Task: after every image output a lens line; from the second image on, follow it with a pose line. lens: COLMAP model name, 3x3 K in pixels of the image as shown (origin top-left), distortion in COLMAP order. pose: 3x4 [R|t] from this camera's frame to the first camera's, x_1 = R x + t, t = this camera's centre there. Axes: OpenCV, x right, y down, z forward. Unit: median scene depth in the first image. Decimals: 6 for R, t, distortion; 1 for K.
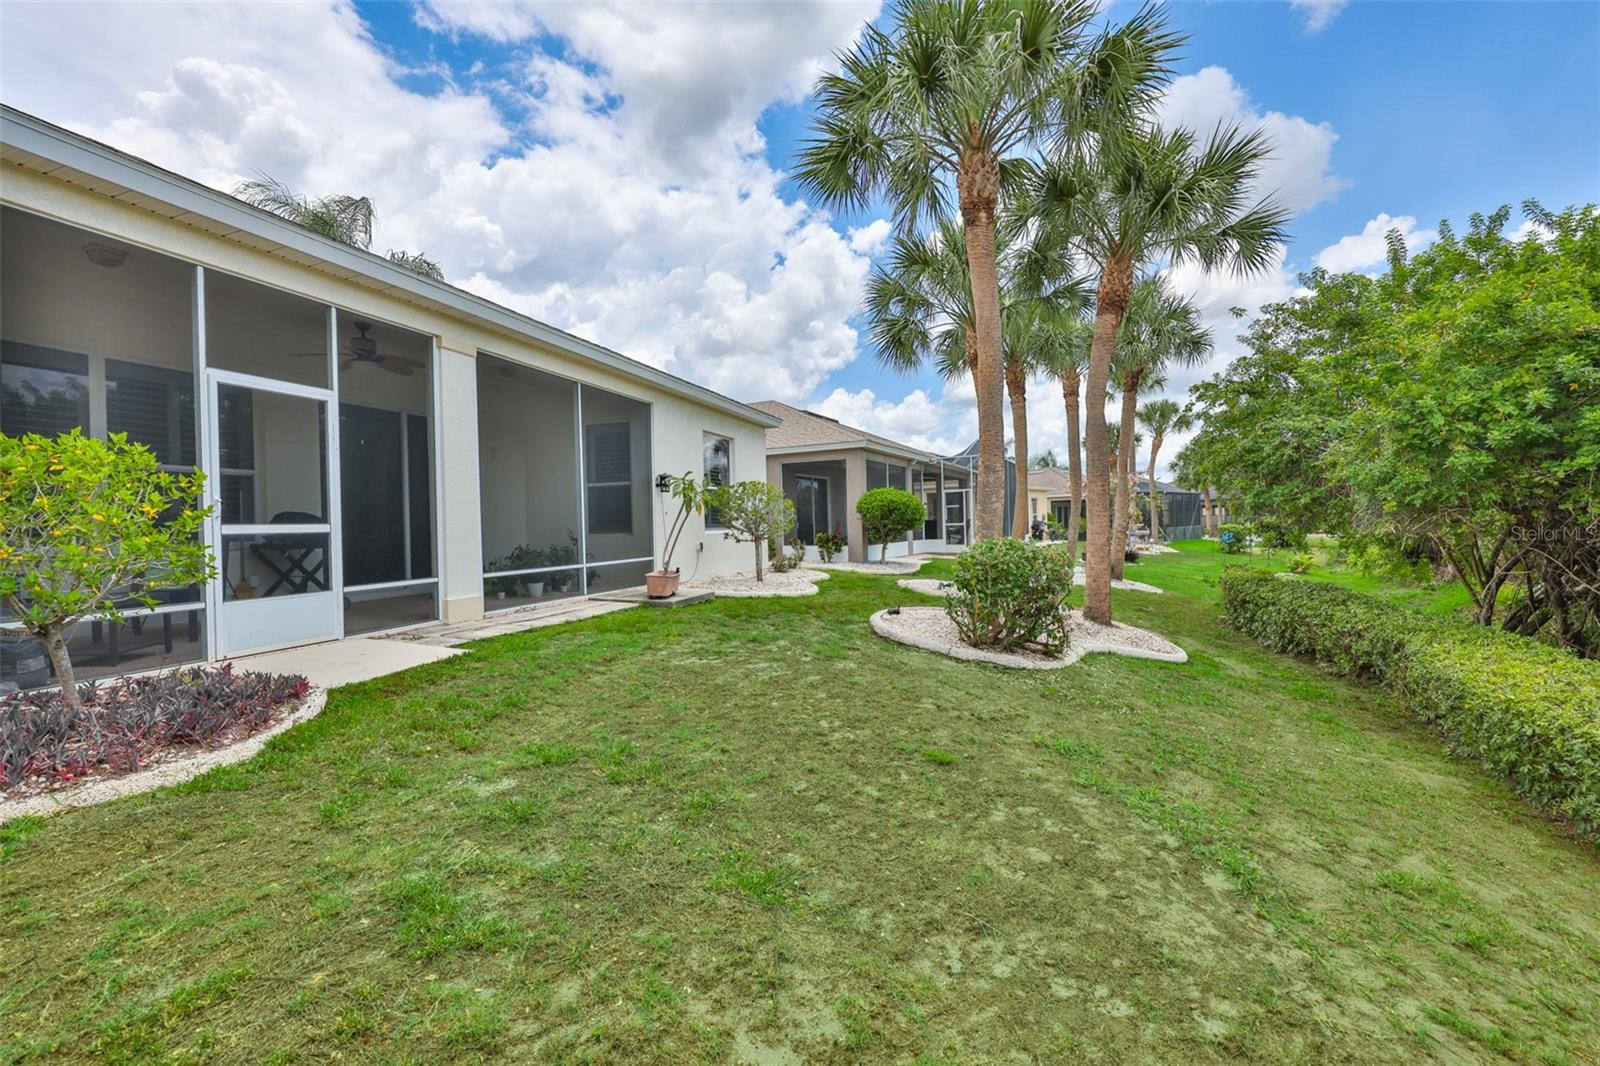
lens RADIAL K [[673.8, 0, 795.9], [0, 673.8, 539.0], [0, 0, 1]] dist [-0.001166, -0.000092]
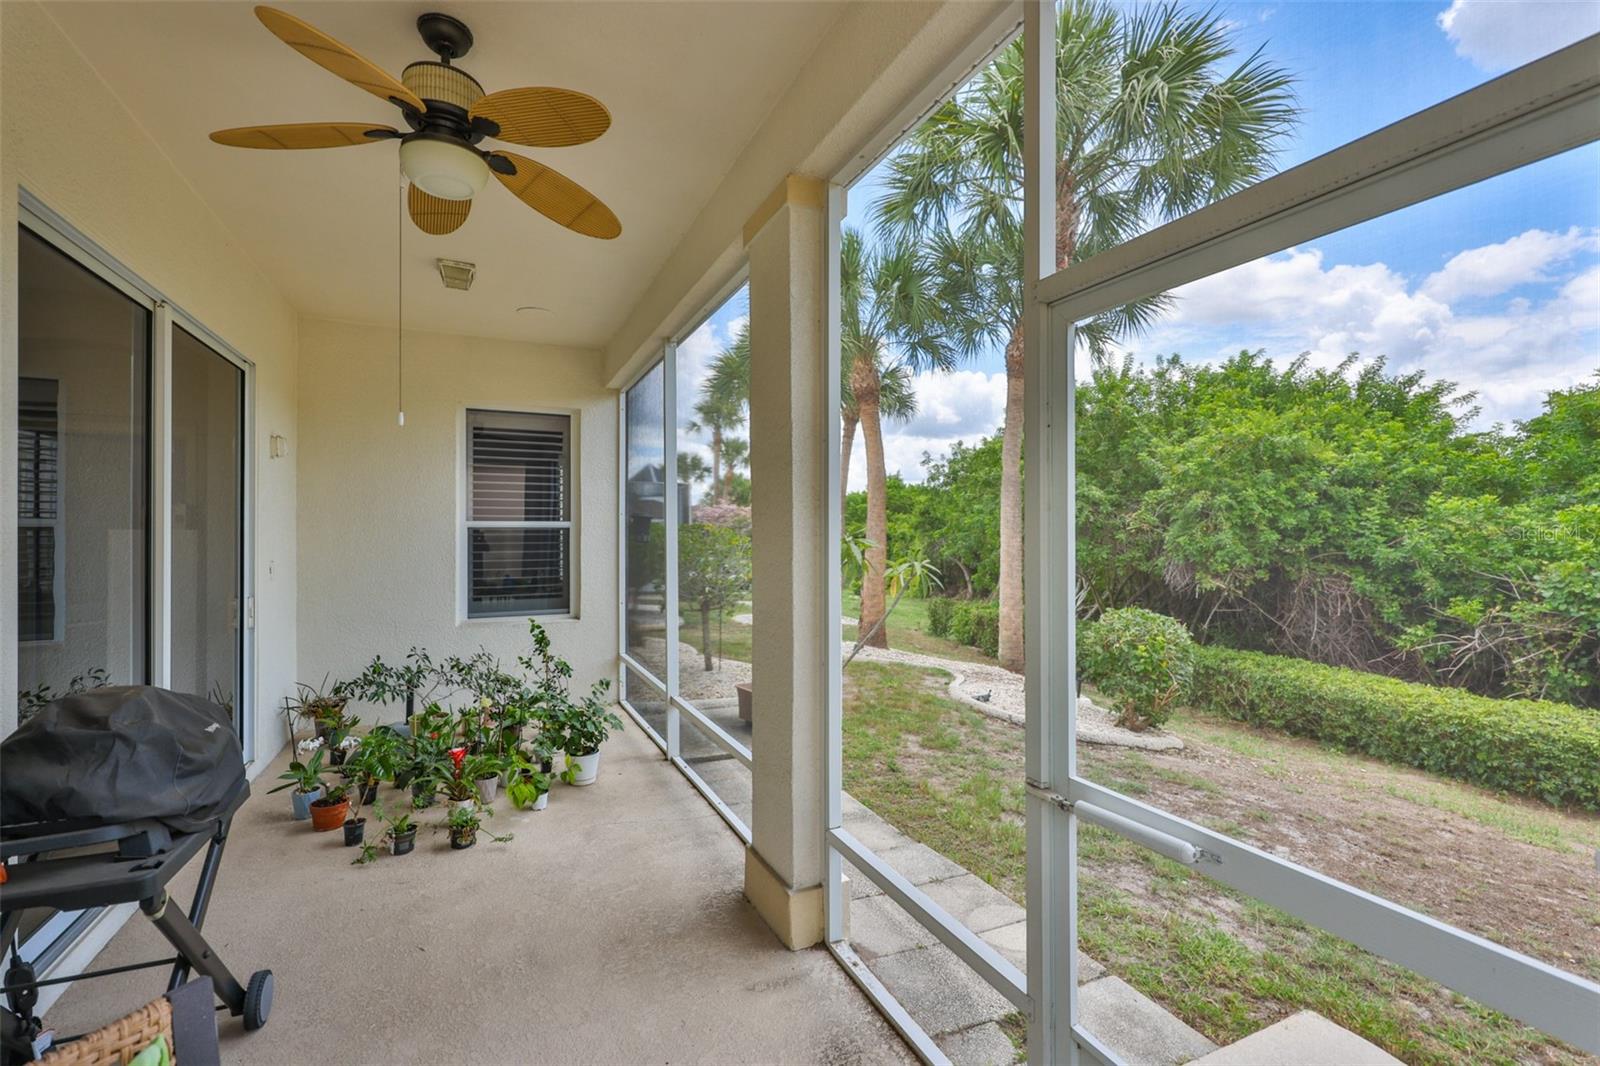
lens RADIAL K [[685.6, 0, 795.7], [0, 685.6, 537.0], [0, 0, 1]] dist [-0.002675, -0.000211]
pose [[0.722068, 0.011694, 0.691724, -0.641546], [0.000520, 0.999848, -0.017446, -0.078849], [-0.691822, 0.012956, 0.721952, 0.560906]]
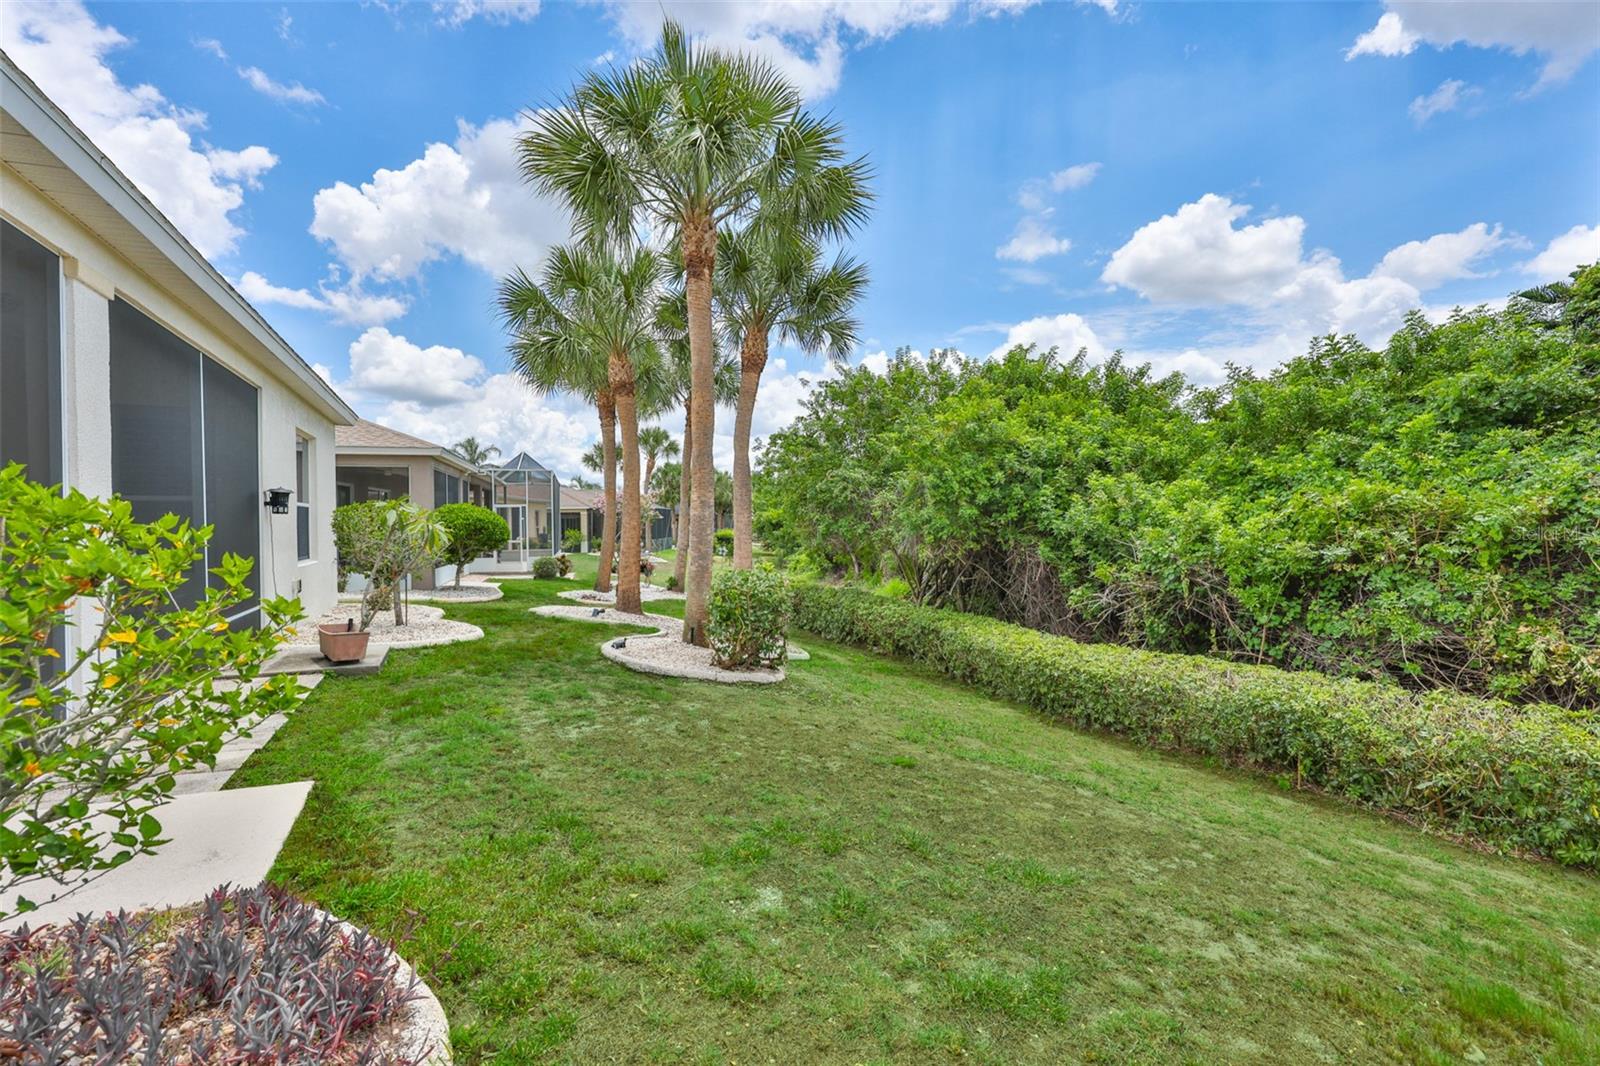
lens RADIAL K [[685.6, 0, 795.7], [0, 685.6, 537.0], [0, 0, 1]] dist [-0.002675, -0.000211]
pose [[0.704597, -0.001040, 0.709607, -0.395706], [0.010636, 0.999902, -0.009095, -0.039047], [-0.709528, 0.013956, 0.704539, 0.120272]]
